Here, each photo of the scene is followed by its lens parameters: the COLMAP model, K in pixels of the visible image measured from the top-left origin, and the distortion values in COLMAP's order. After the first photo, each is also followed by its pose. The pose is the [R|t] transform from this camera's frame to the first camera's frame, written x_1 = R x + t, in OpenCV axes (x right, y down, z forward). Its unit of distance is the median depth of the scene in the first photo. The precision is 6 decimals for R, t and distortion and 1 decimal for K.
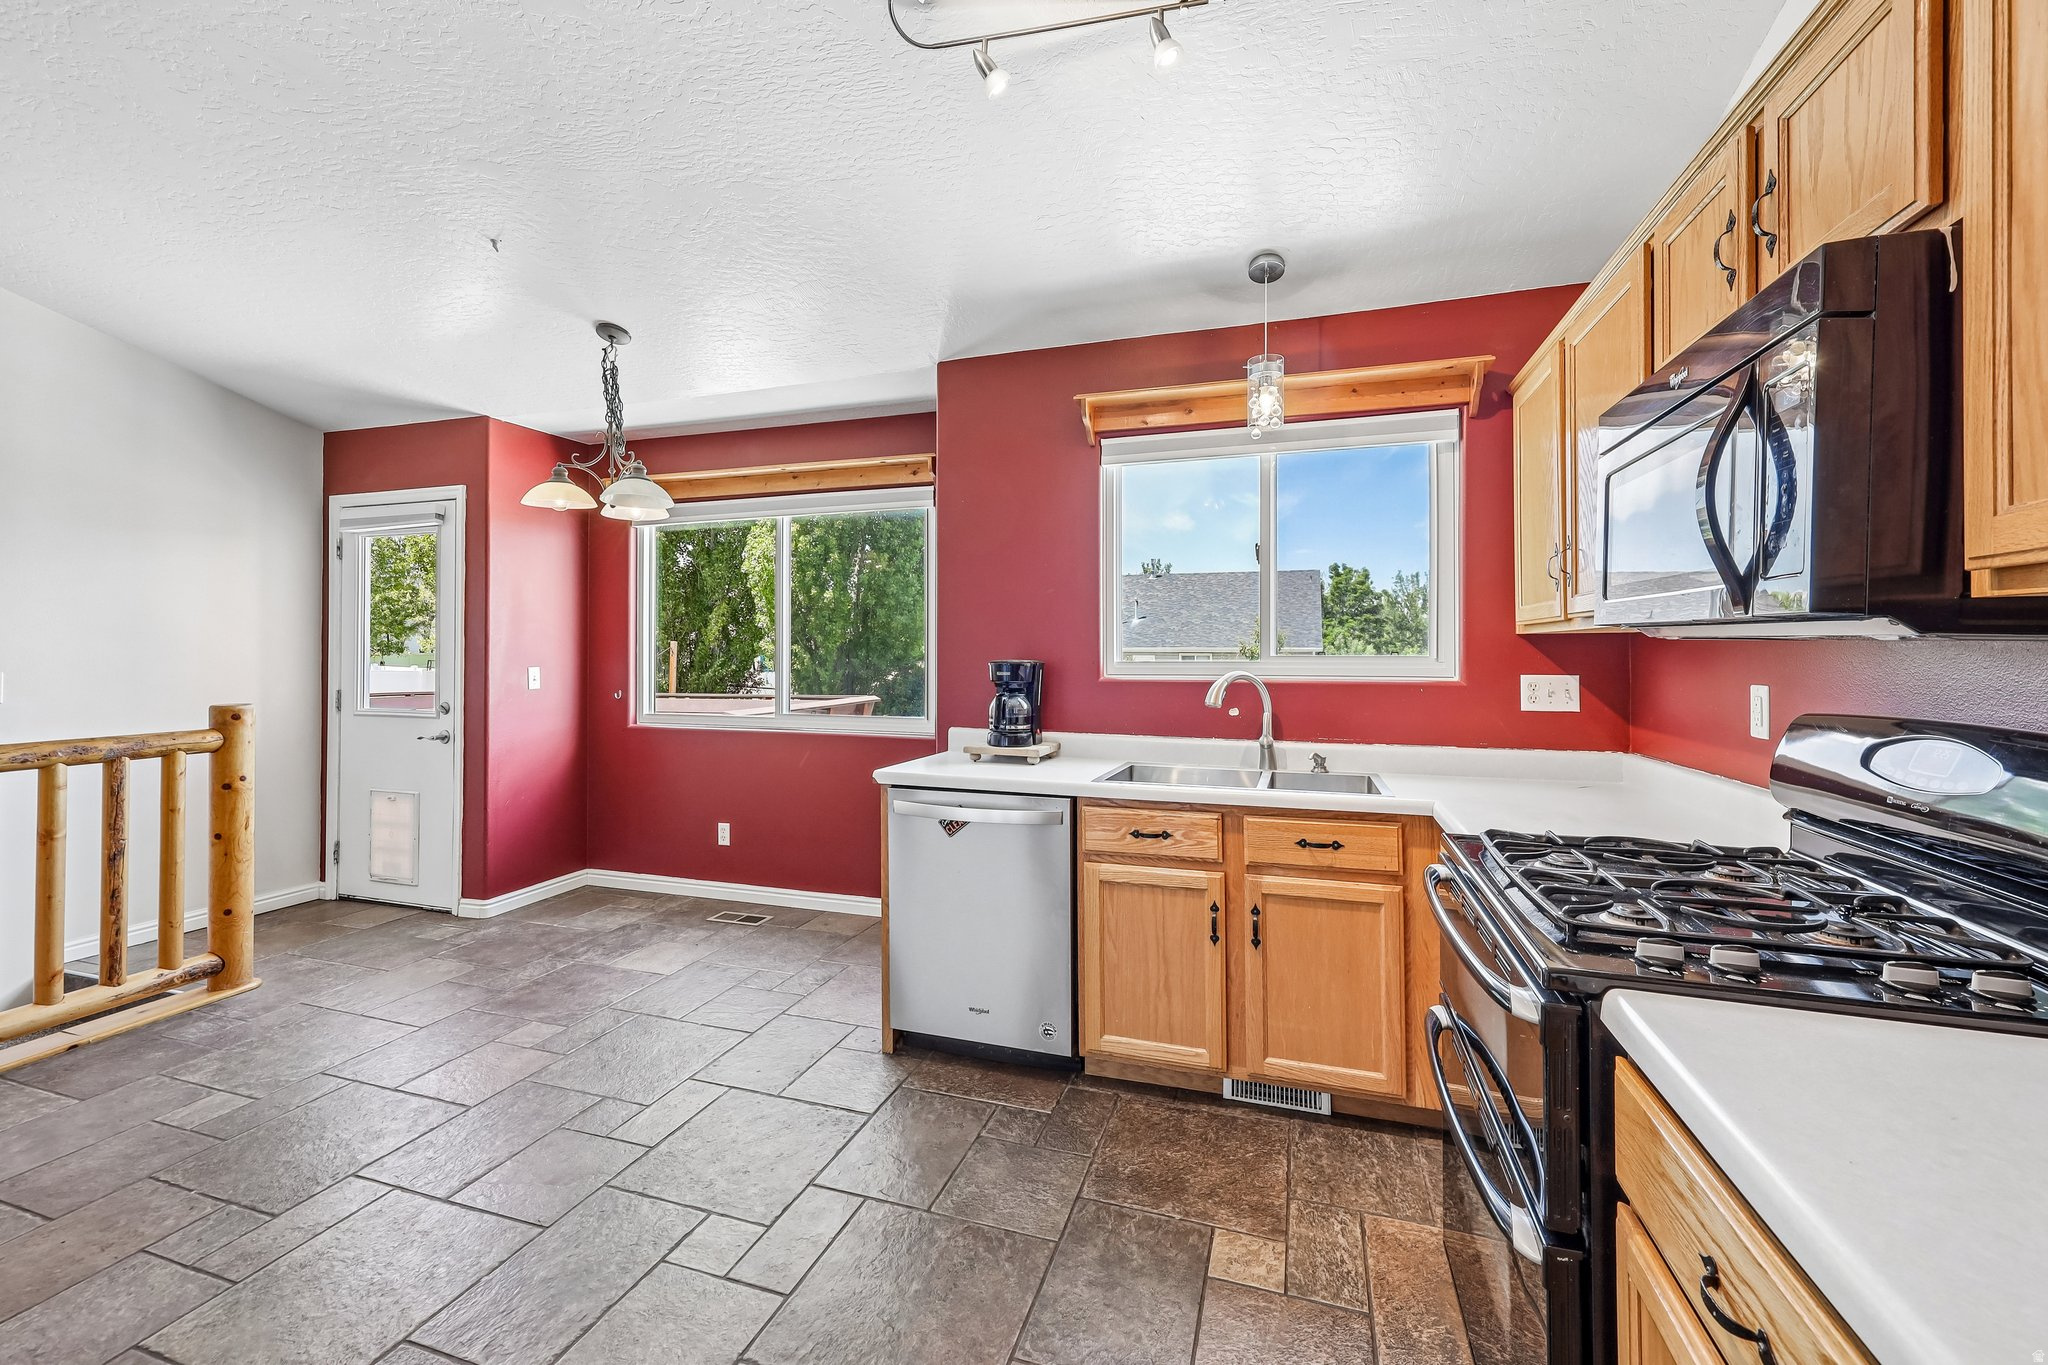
lens RADIAL K [[824.2, 0, 1051.2], [0, 824.2, 647.6], [0, 0, 1]] dist [-0.018305, -0.000274]
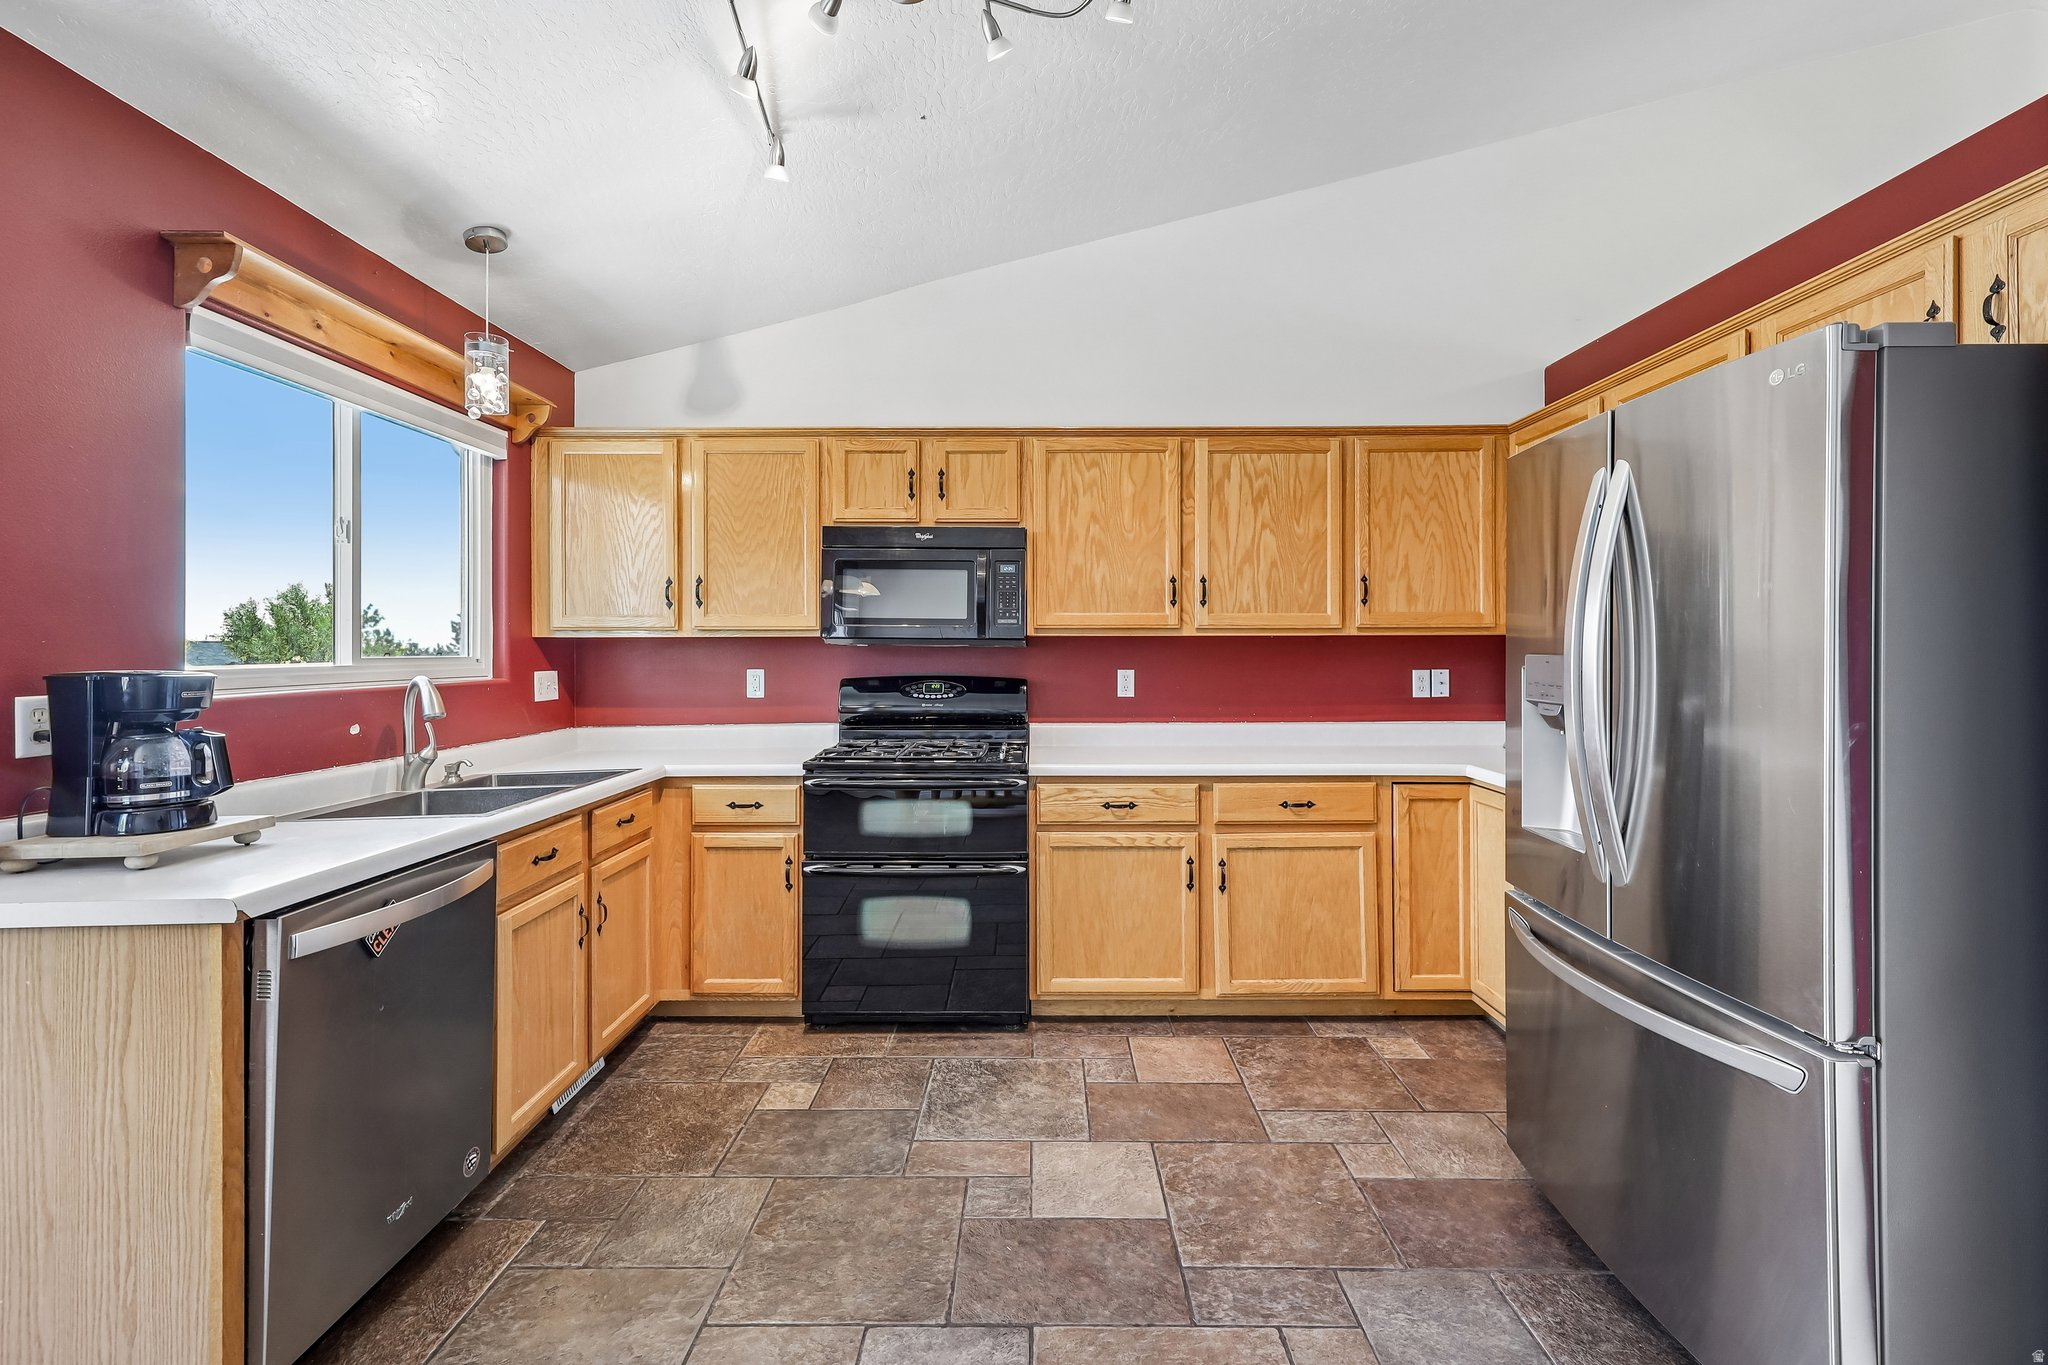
lens RADIAL K [[824.2, 0, 1033.6], [0, 824.2, 641.7], [0, 0, 1]] dist [-0.018305, -0.000274]
pose [[-0.284665, 0.005245, 0.958613, -0.953968], [0.000867, 0.999986, -0.005213, -0.003065], [-0.958627, -0.000653, -0.284665, 0.797637]]
